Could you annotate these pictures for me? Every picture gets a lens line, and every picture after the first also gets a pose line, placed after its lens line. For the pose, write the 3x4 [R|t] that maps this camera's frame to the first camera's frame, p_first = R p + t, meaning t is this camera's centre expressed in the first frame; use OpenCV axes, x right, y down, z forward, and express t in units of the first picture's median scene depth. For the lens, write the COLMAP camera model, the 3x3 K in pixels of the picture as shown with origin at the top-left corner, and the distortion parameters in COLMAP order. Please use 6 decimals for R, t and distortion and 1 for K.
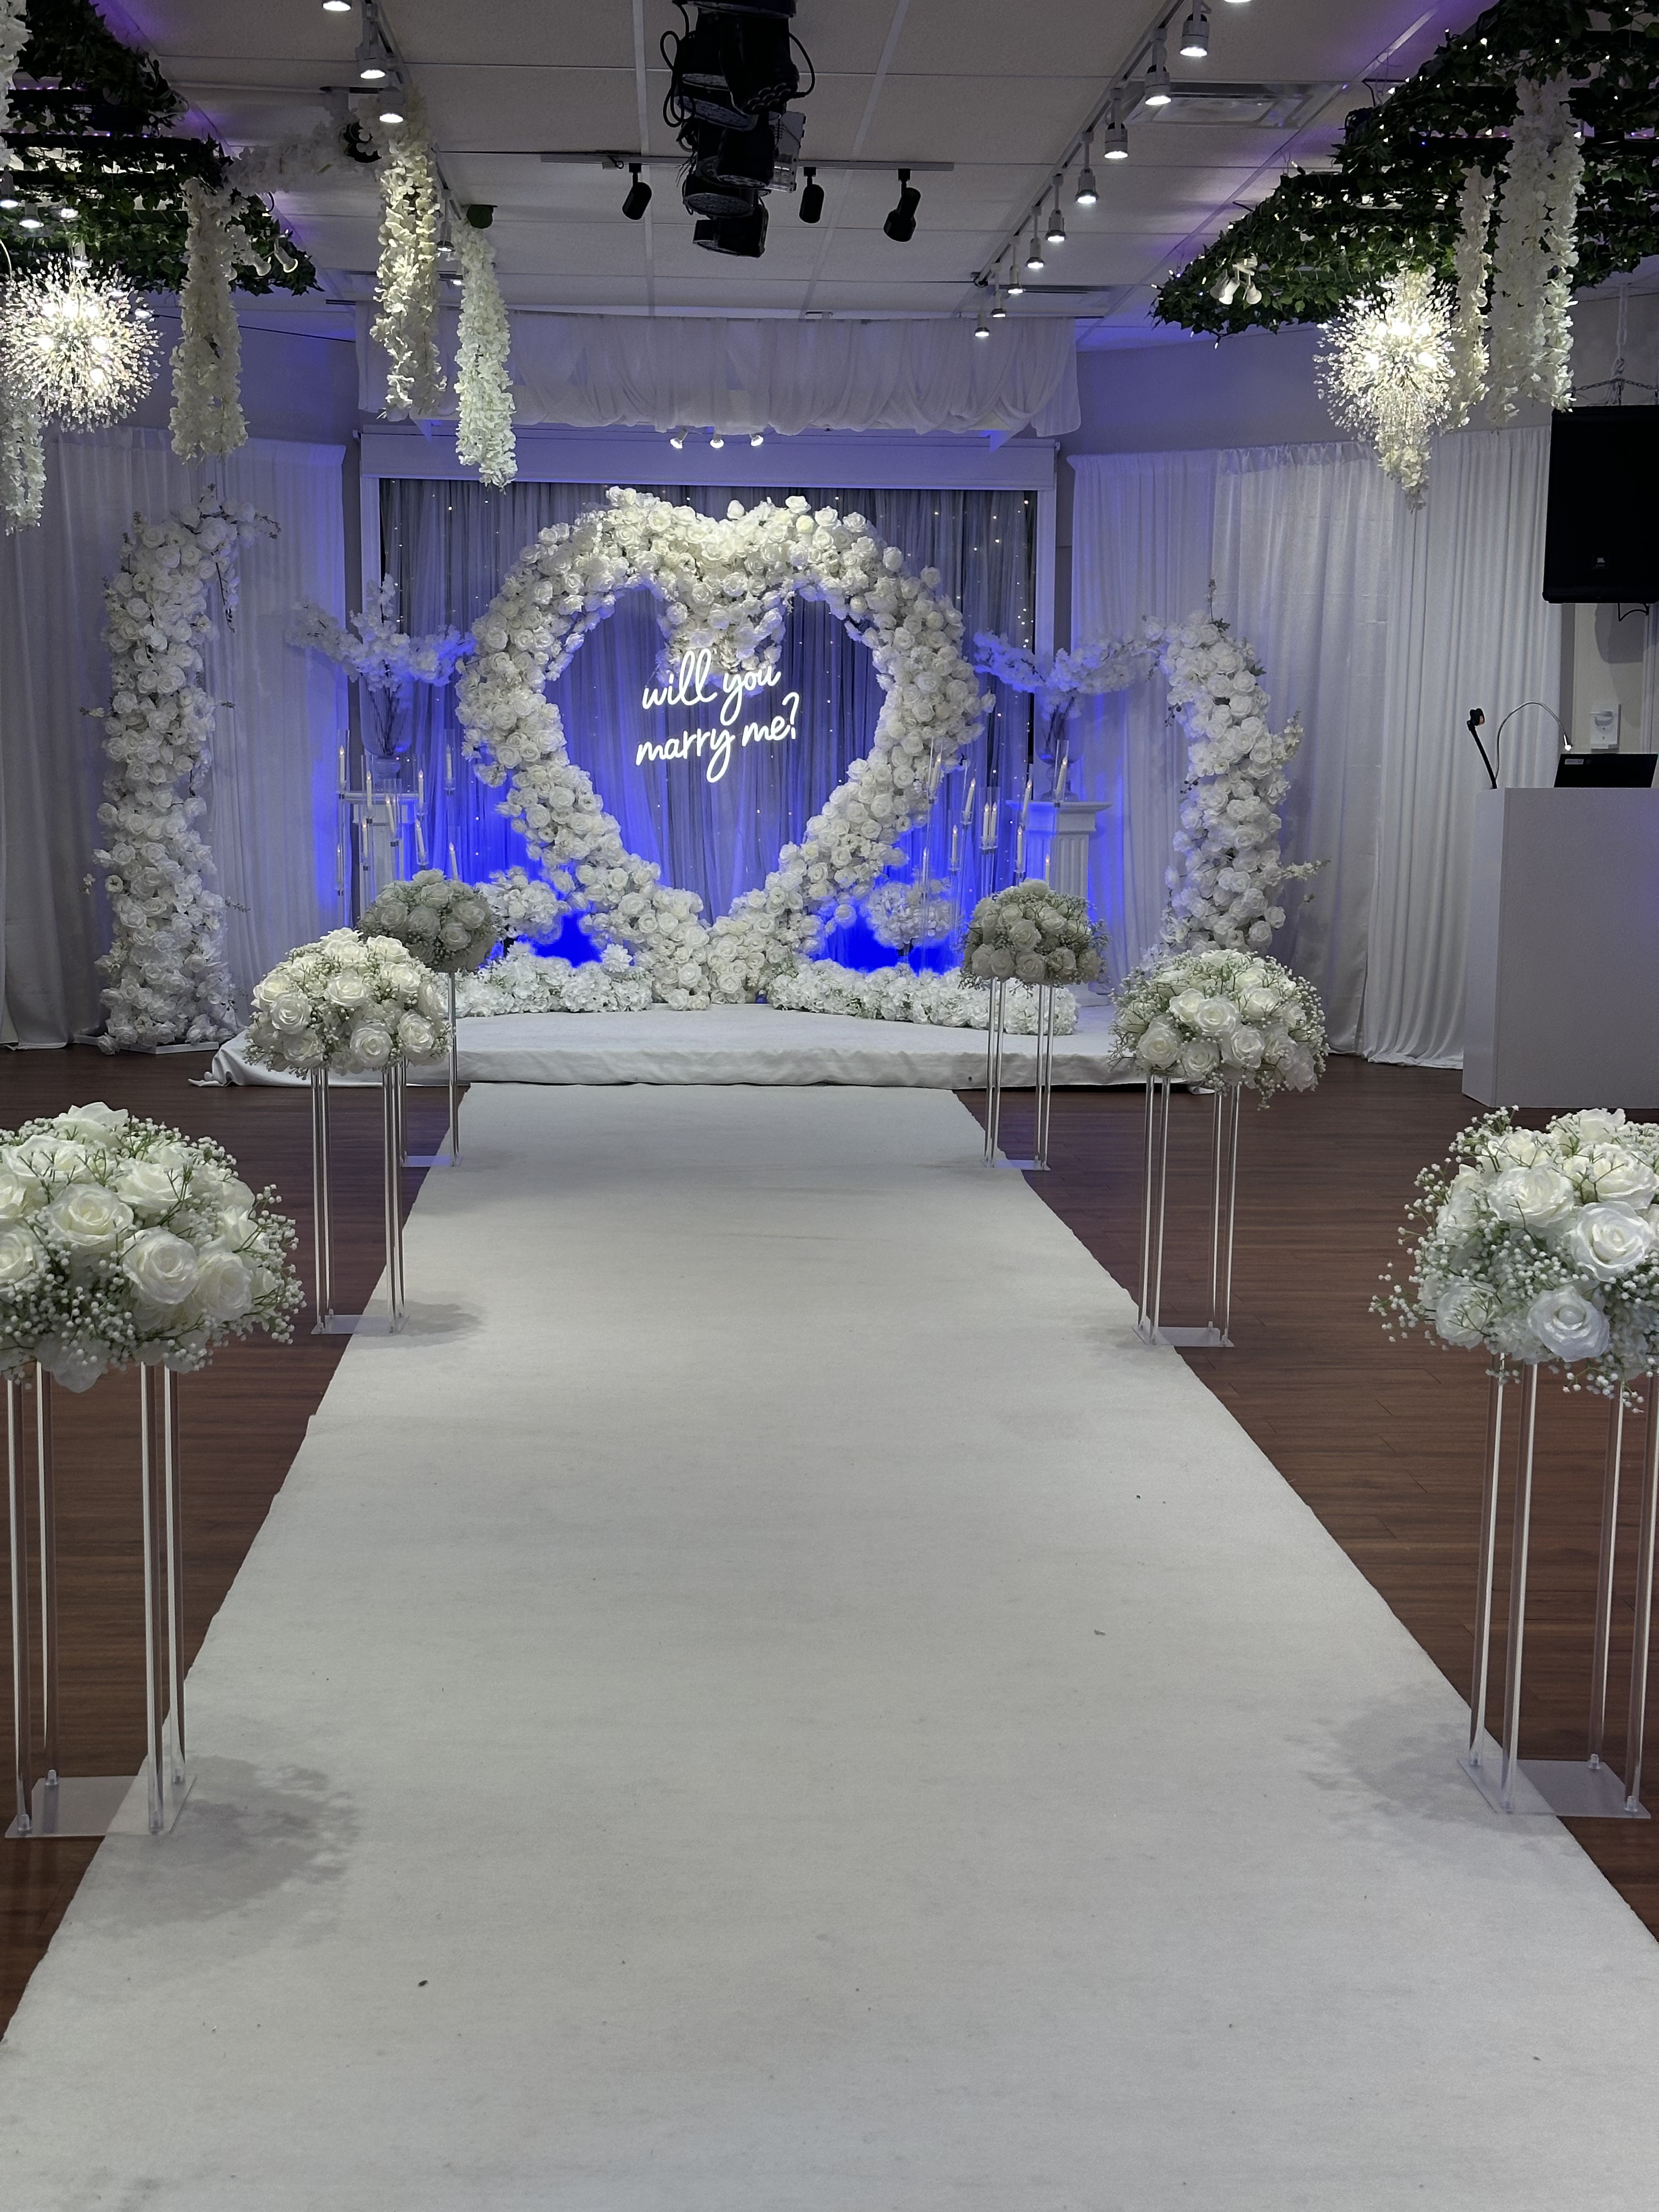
lens RADIAL K [[3051.3, 0, 801.2], [0, 3051.3, 1111.0], [0, 0, 1]] dist [0.030925, 0.017360]
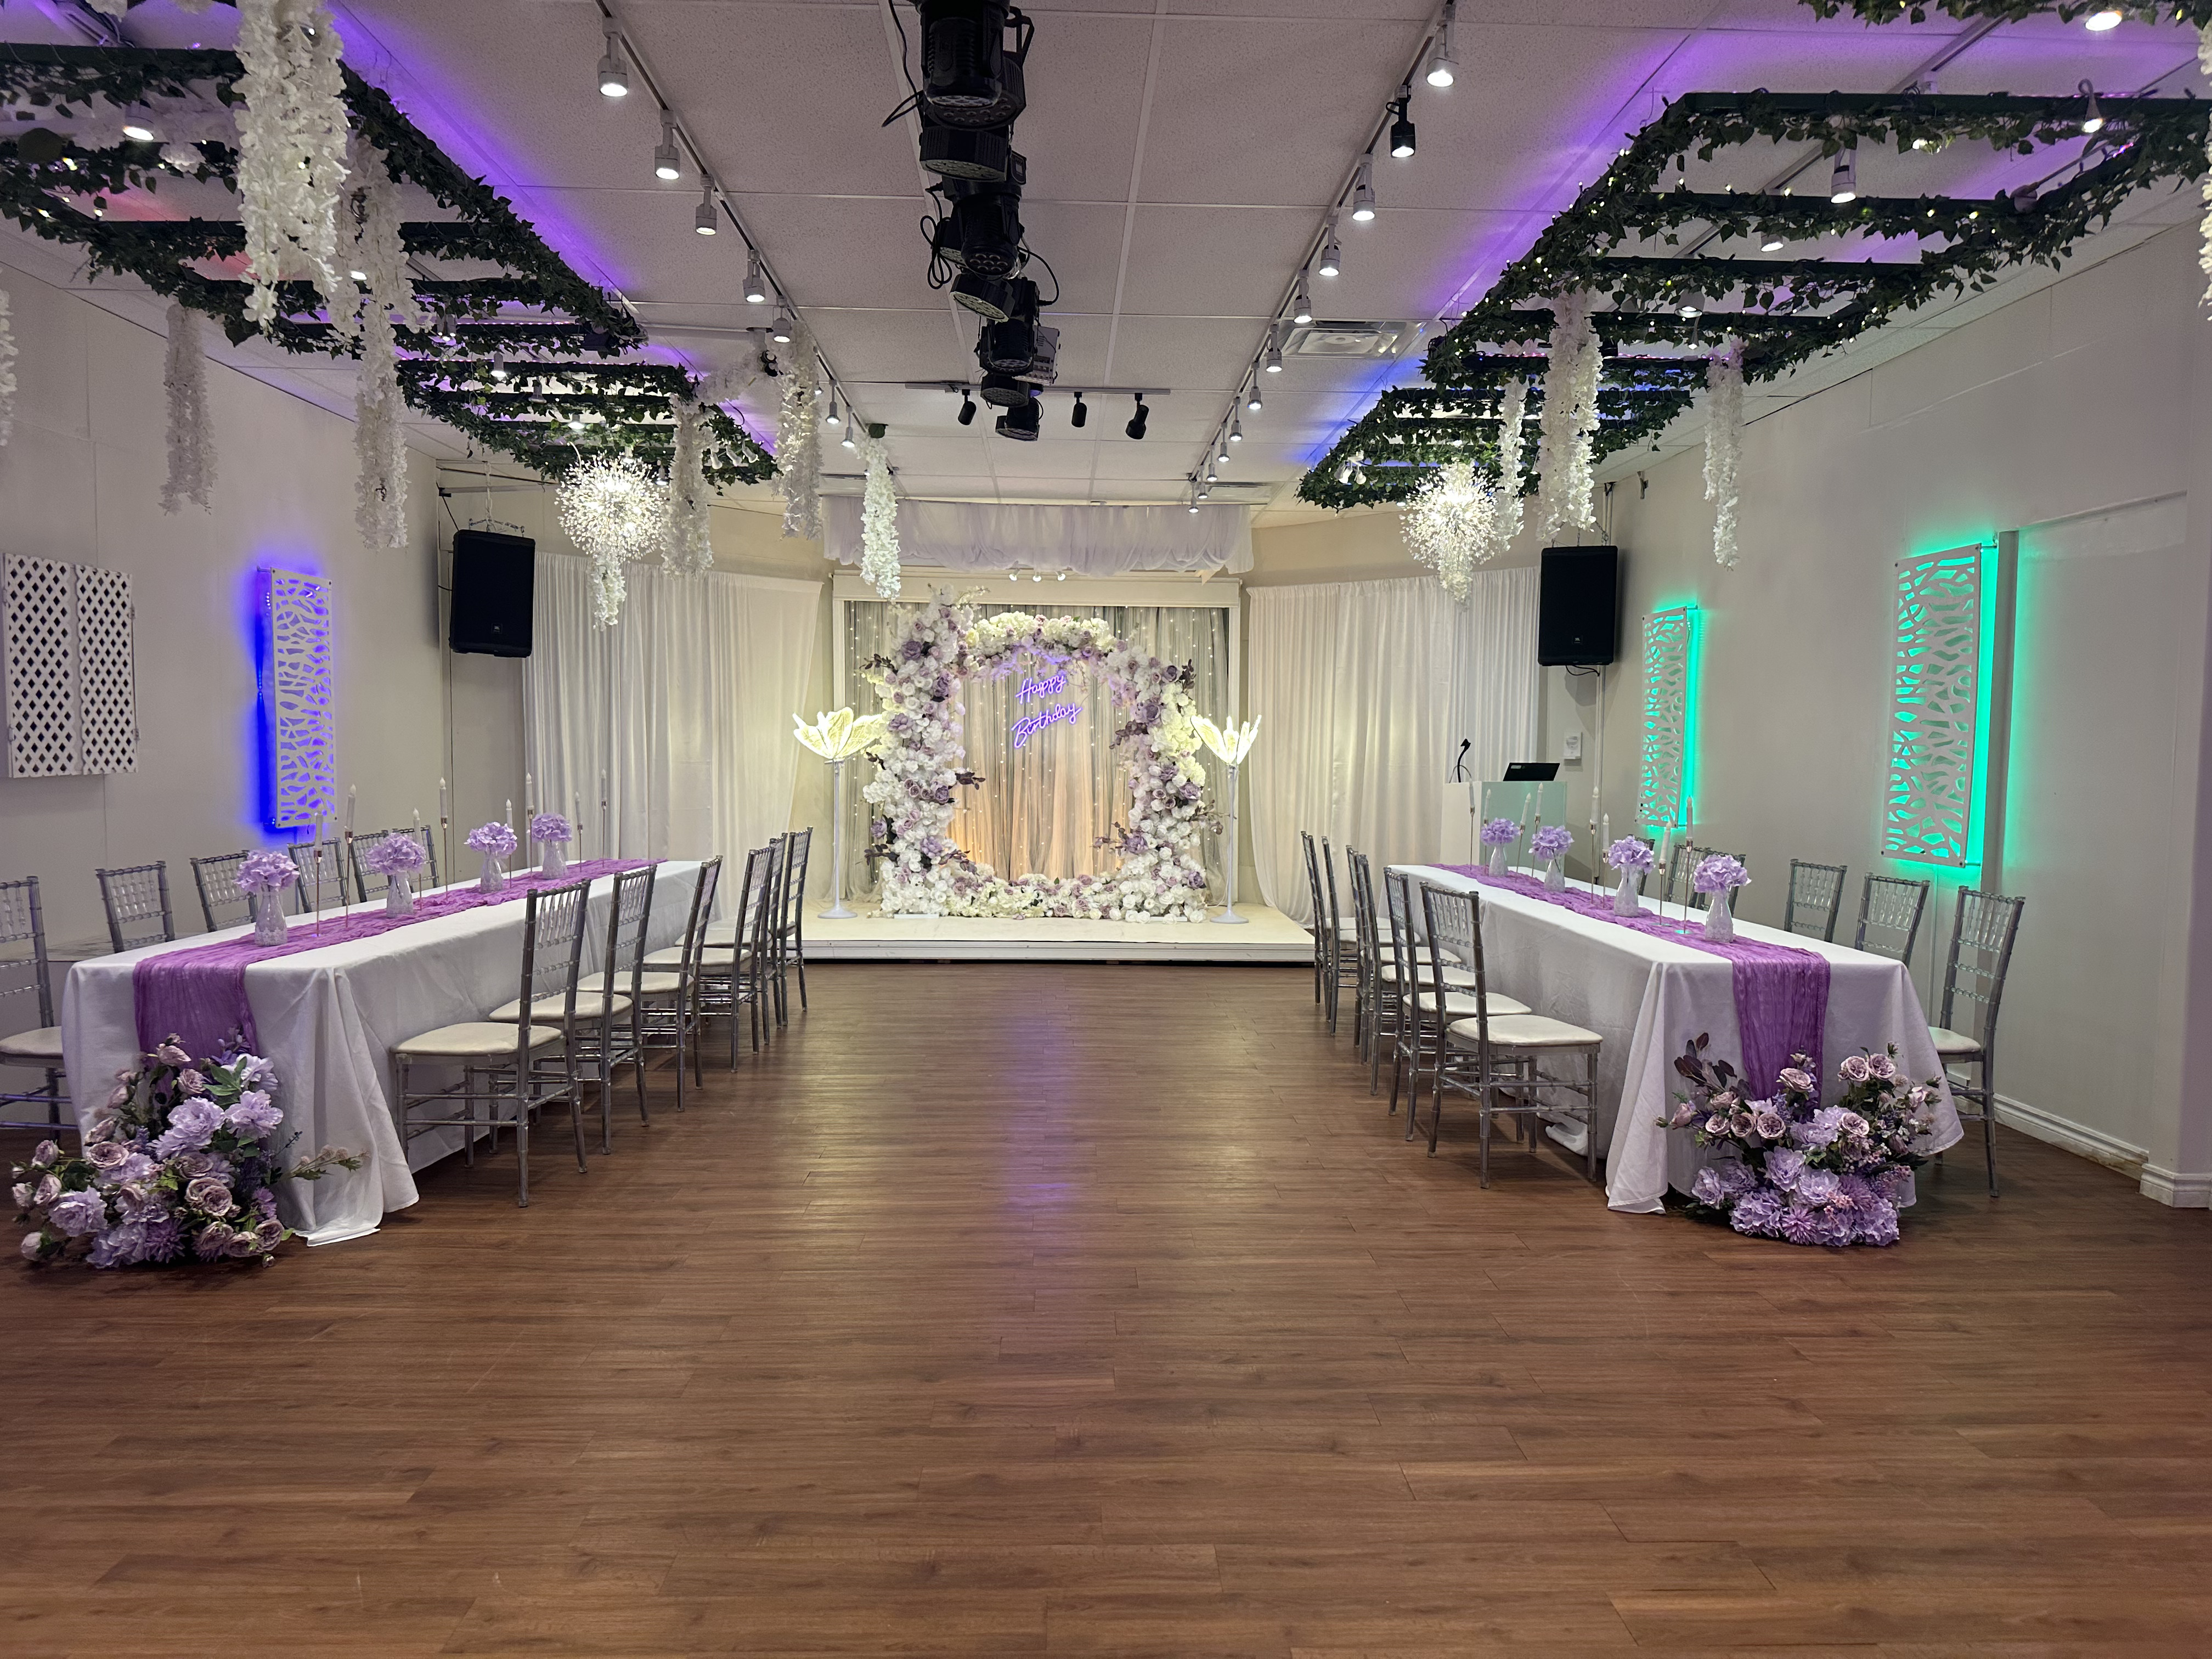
lens RADIAL K [[1561.6, 0, 1109.4], [0, 1561.6, 821.9], [0, 0, 1]] dist [0.023330, -0.034663]
pose [[0.999990, 0.000070, -0.004417, 0.020607], [-0.000393, 0.997318, -0.073195, -0.028774], [0.004400, 0.073196, 0.997308, 0.203458]]
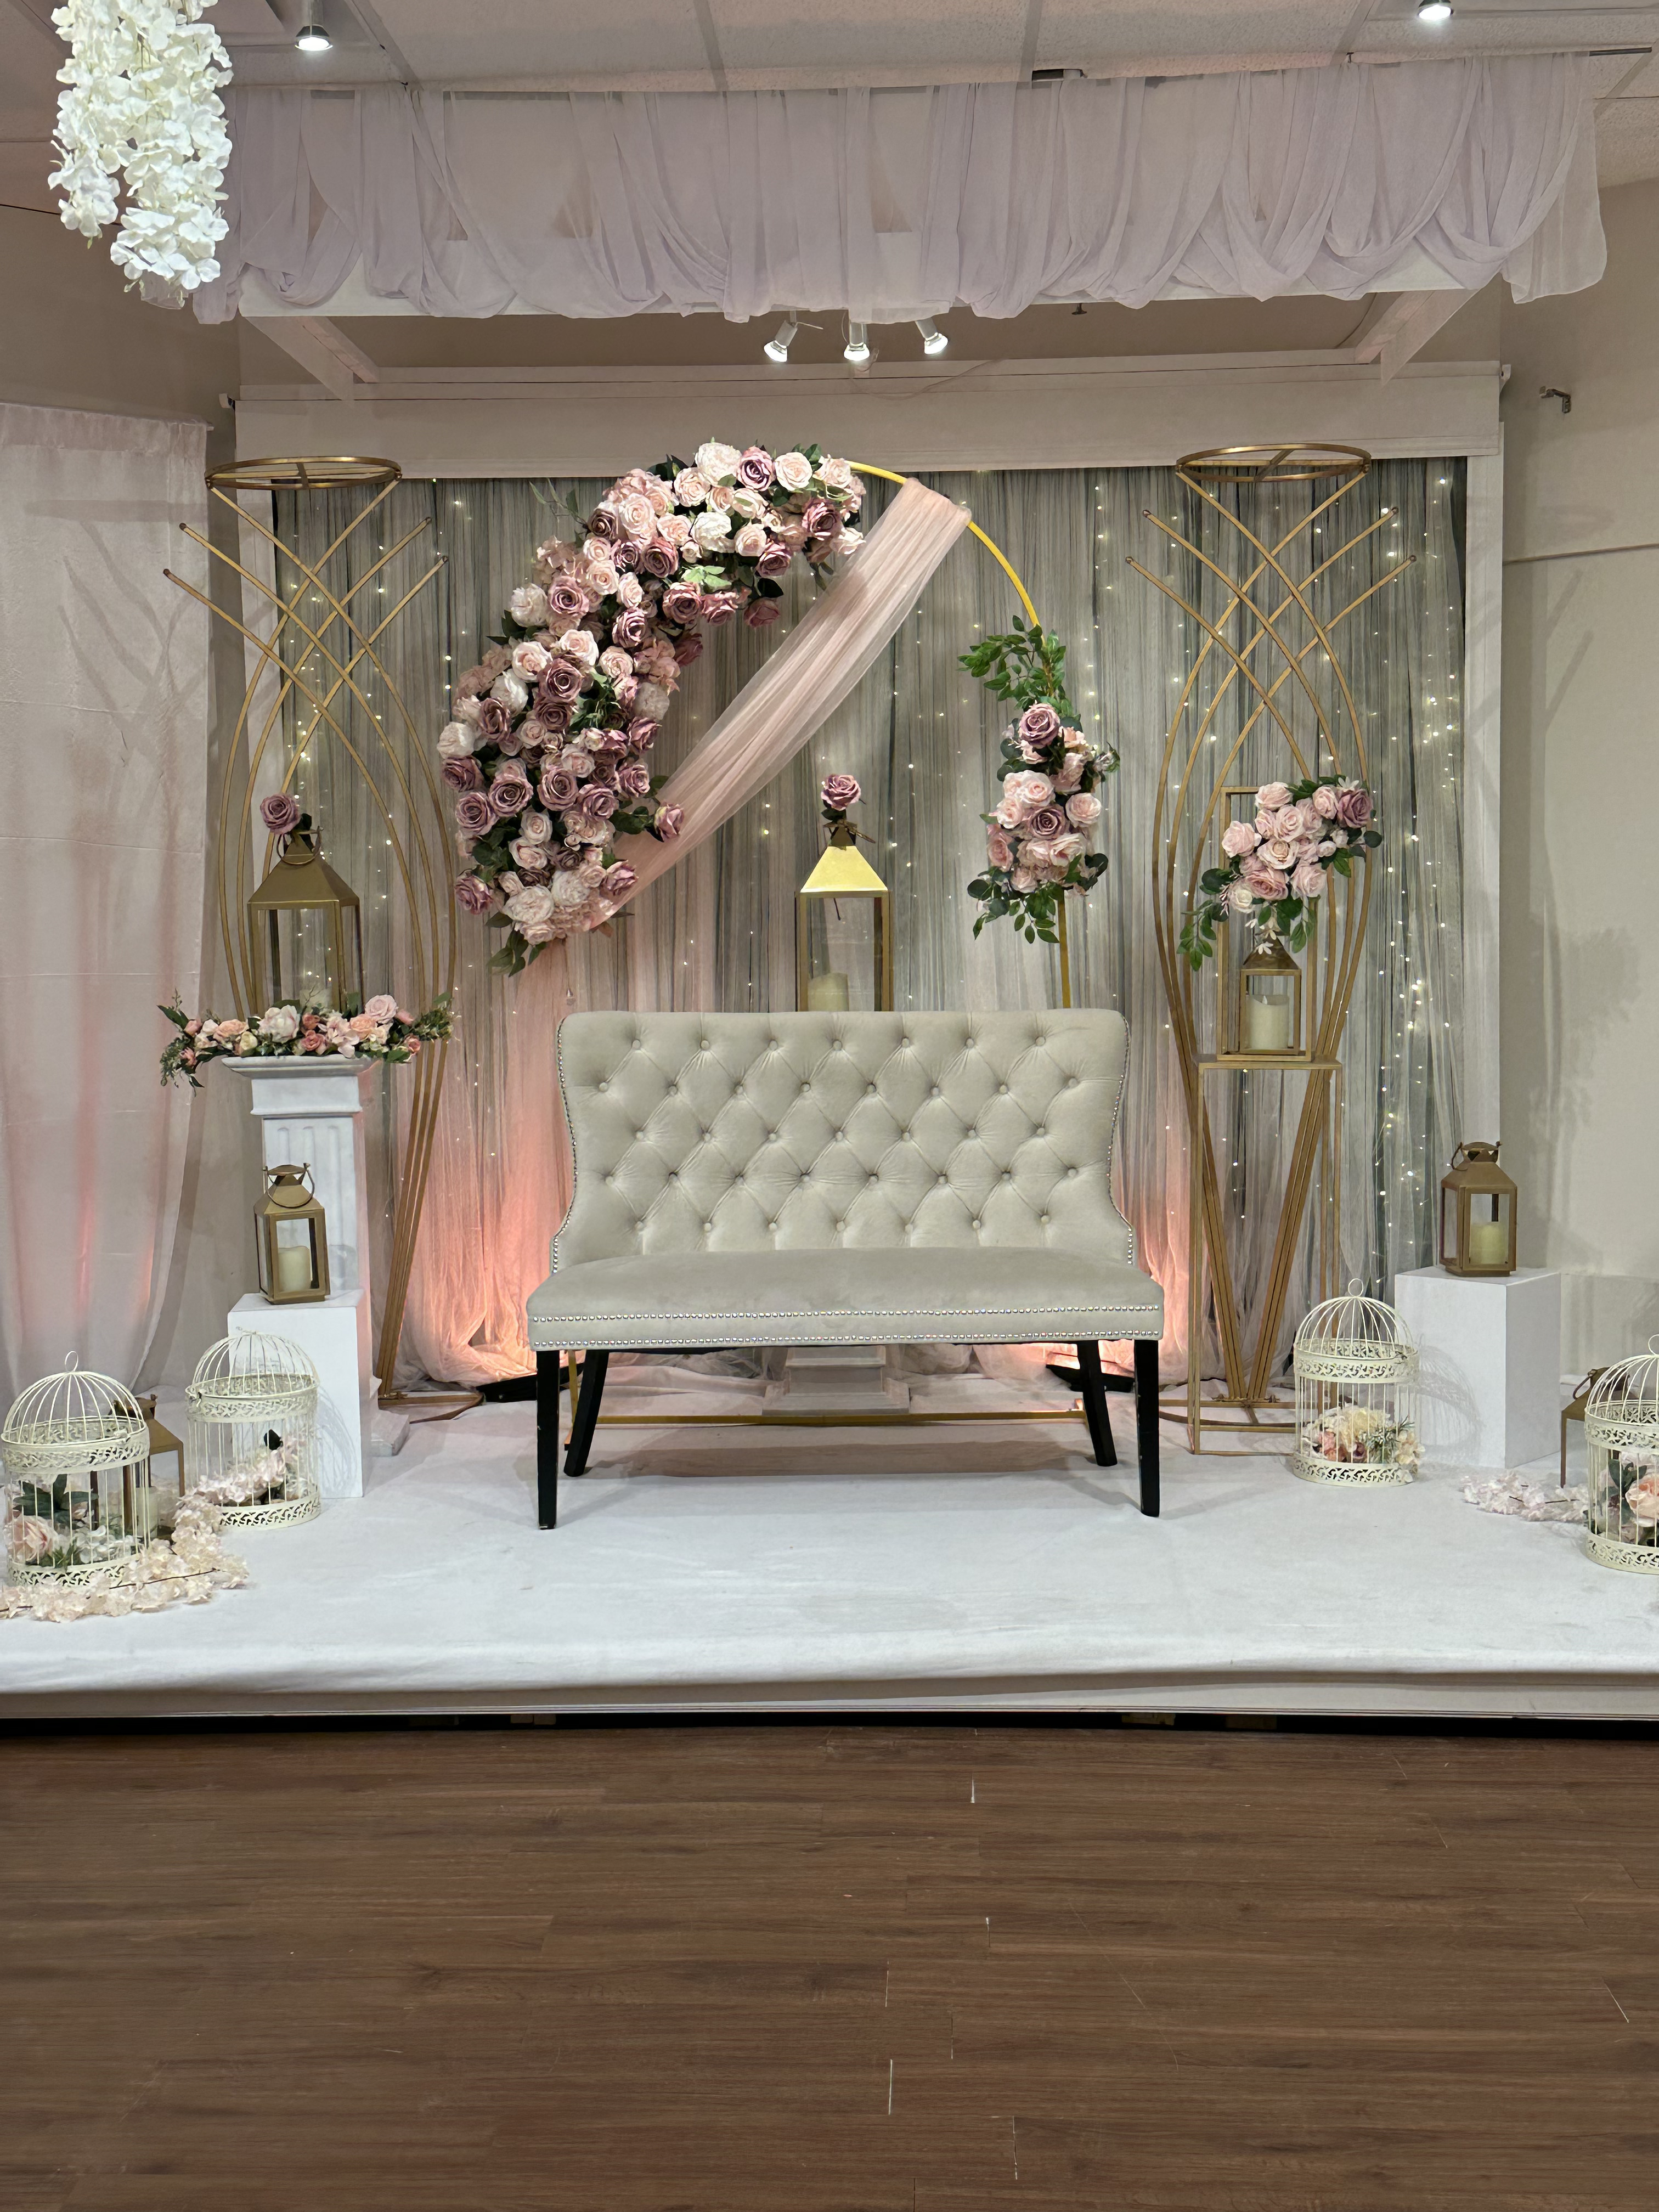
lens RADIAL K [[2837.6, 0, 742.8], [0, 2837.6, 1109.0], [0, 0, 1]] dist [-0.033729, -0.055964]
pose [[0.994183, -0.017946, -0.106202, 0.000854], [0.013144, 0.998867, -0.045743, -0.097265], [0.106902, 0.044081, 0.993292, 0.724531]]
